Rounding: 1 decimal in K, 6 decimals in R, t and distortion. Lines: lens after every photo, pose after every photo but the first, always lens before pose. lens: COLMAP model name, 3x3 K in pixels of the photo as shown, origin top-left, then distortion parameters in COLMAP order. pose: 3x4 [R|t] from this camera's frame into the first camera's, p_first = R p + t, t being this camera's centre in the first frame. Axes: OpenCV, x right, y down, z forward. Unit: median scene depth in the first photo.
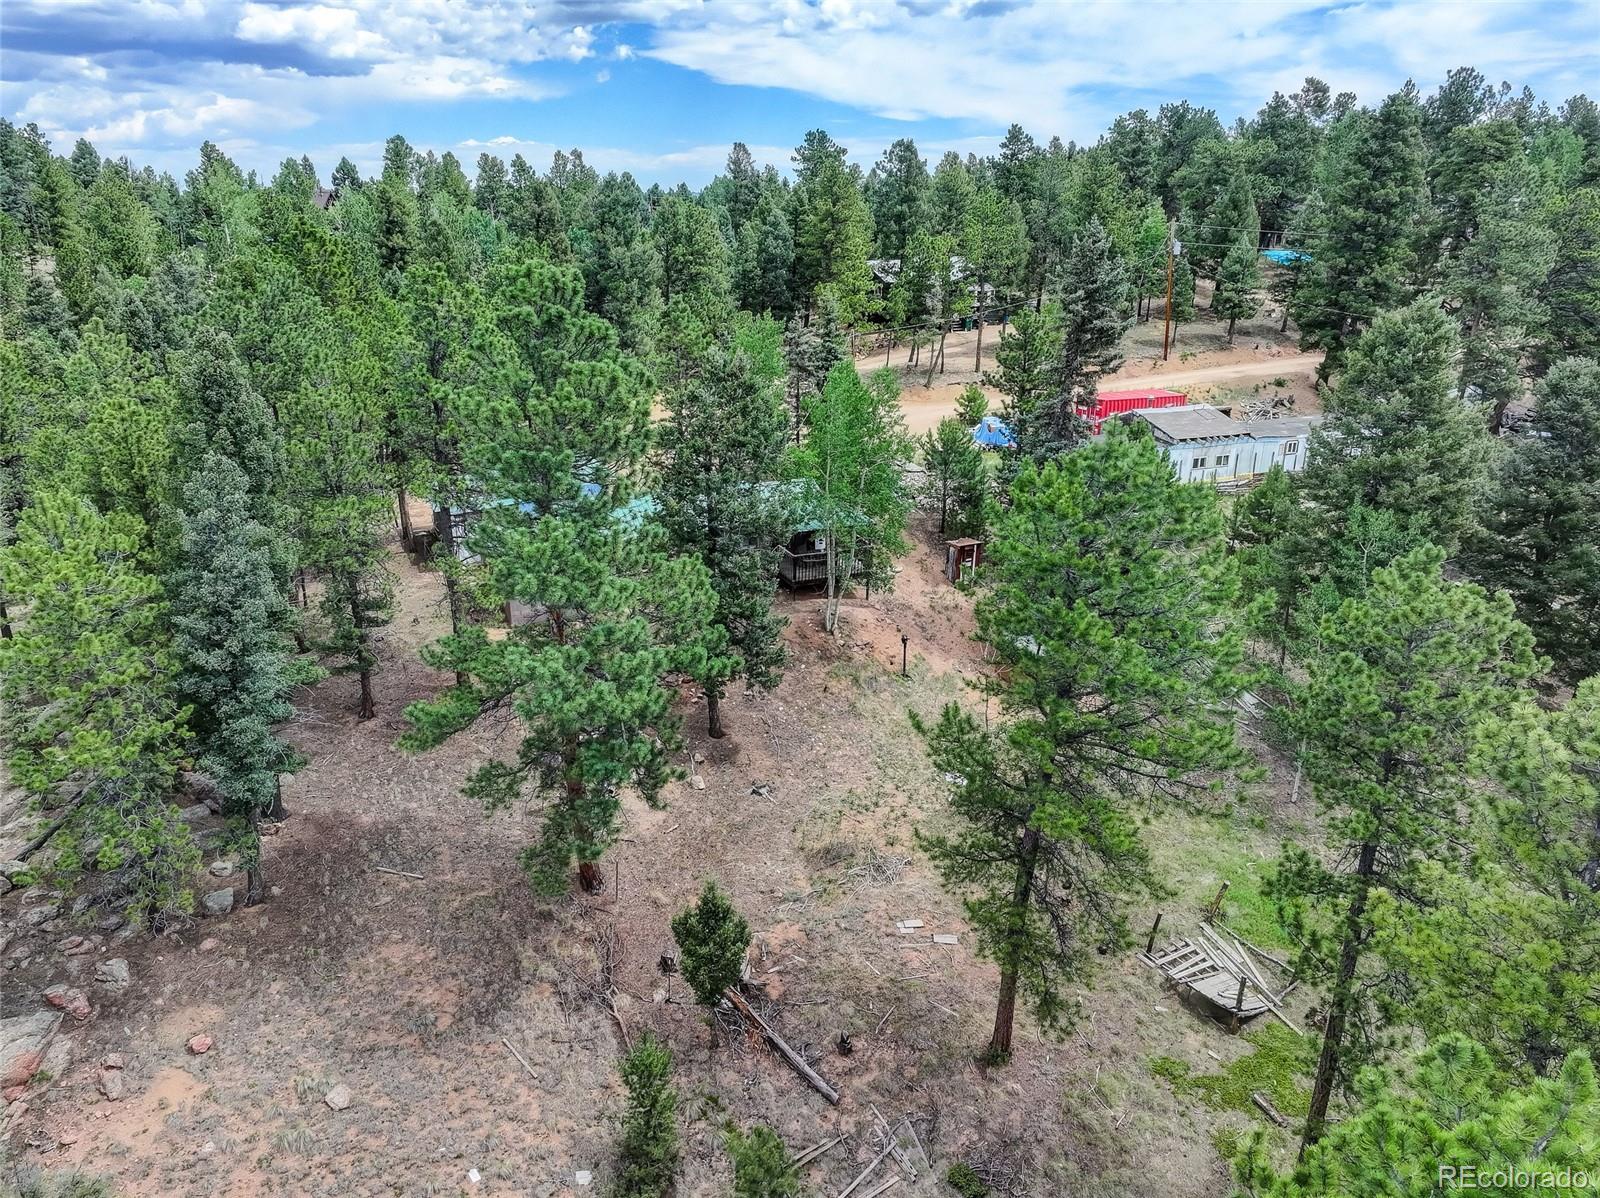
lens RADIAL K [[1118.9, 0, 800.4], [0, 1118.9, 595.1], [0, 0, 1]] dist [0.011431, 0.021841]
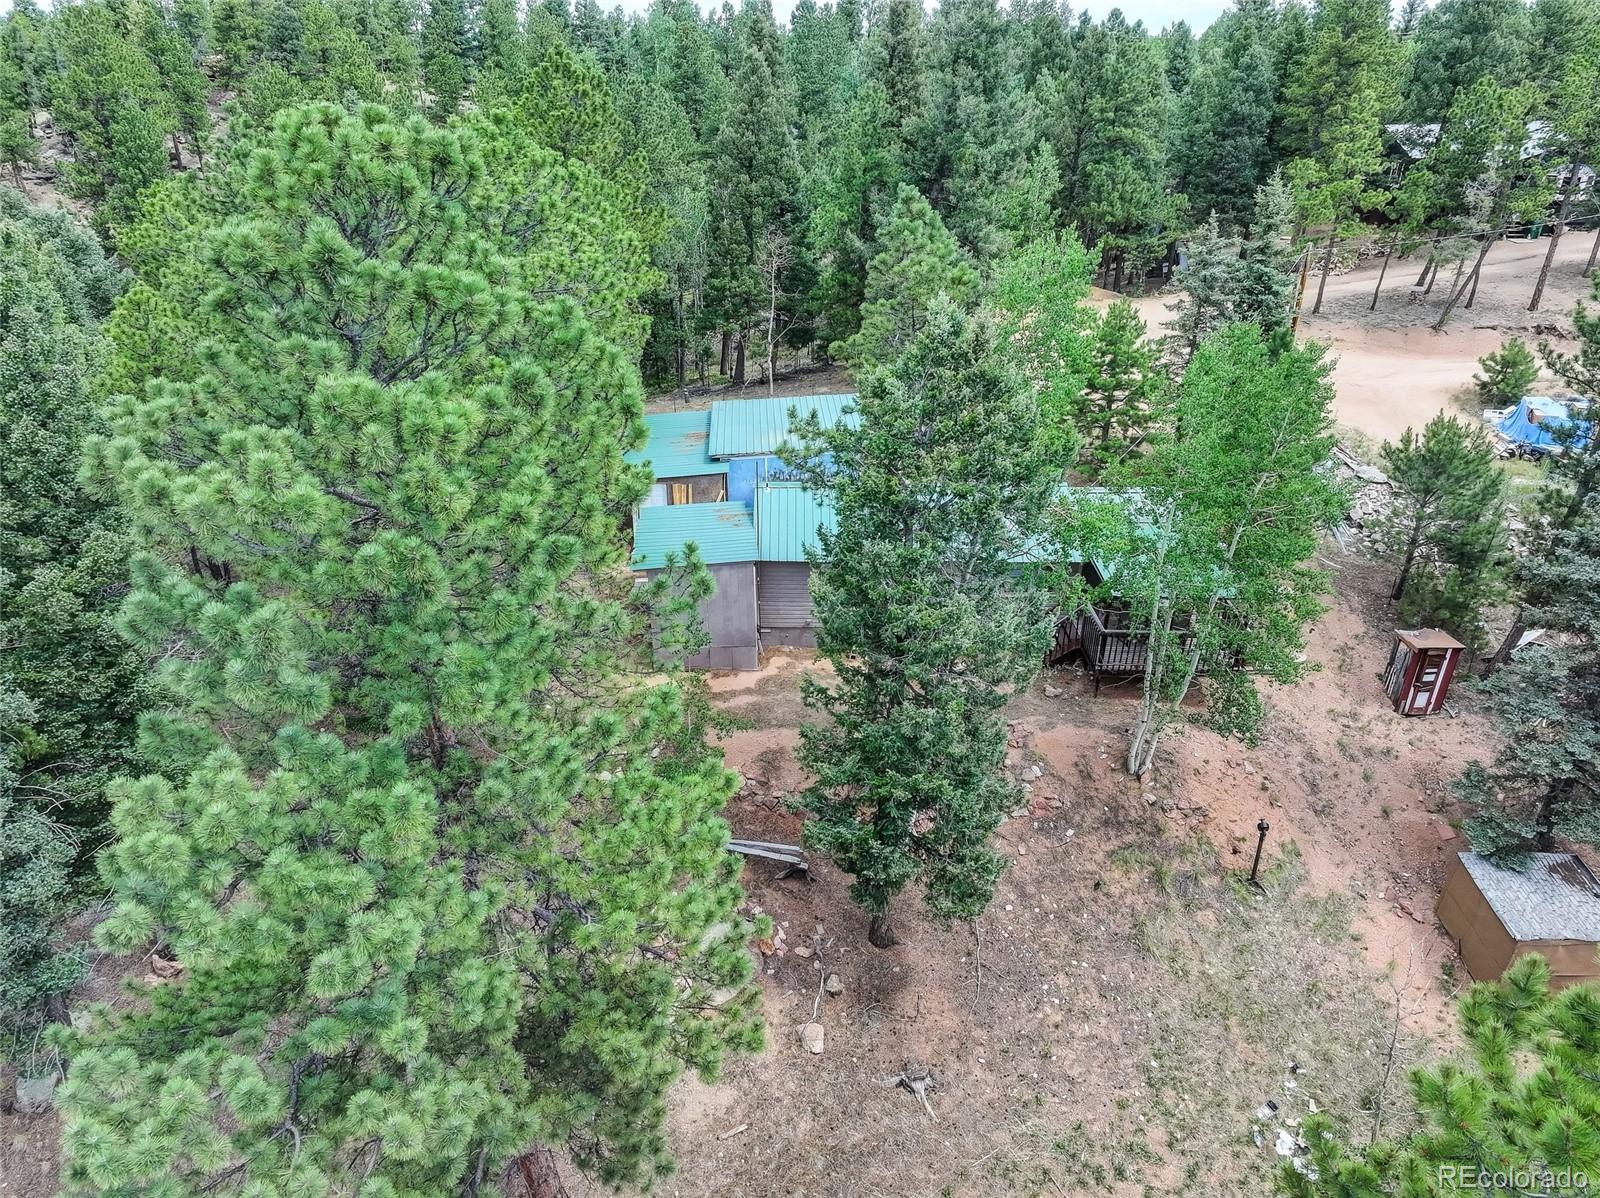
lens RADIAL K [[1118.9, 0, 805.0], [0, 1118.9, 593.2], [0, 0, 1]] dist [0.011431, 0.021841]
pose [[0.916891, 0.183077, -0.354675, 0.040237], [-0.141852, 0.980055, 0.139177, -0.081527], [0.373081, -0.077299, 0.924573, 0.264755]]
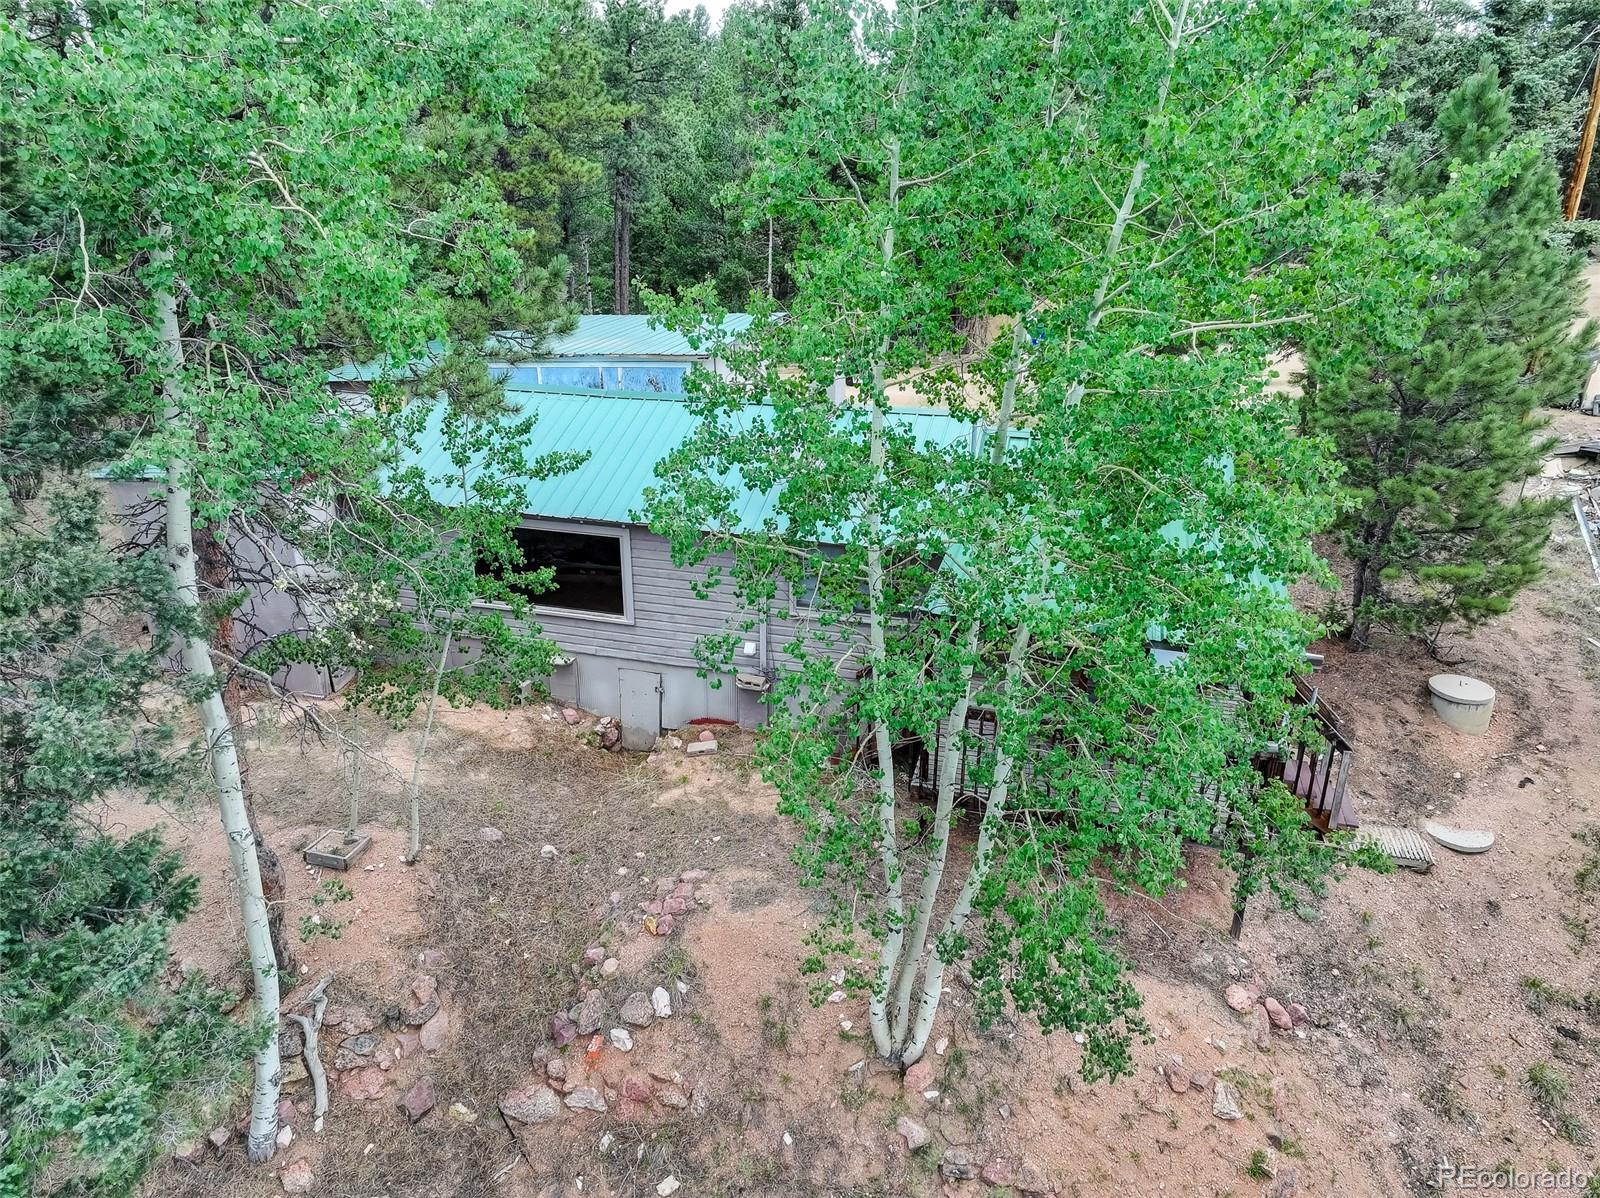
lens RADIAL K [[1118.9, 0, 802.5], [0, 1118.9, 596.0], [0, 0, 1]] dist [0.011431, 0.021841]
pose [[0.762452, 0.237718, -0.601794, 0.088198], [-0.220087, 0.969890, 0.104280, -0.055504], [0.608464, 0.052938, 0.791814, 0.541219]]
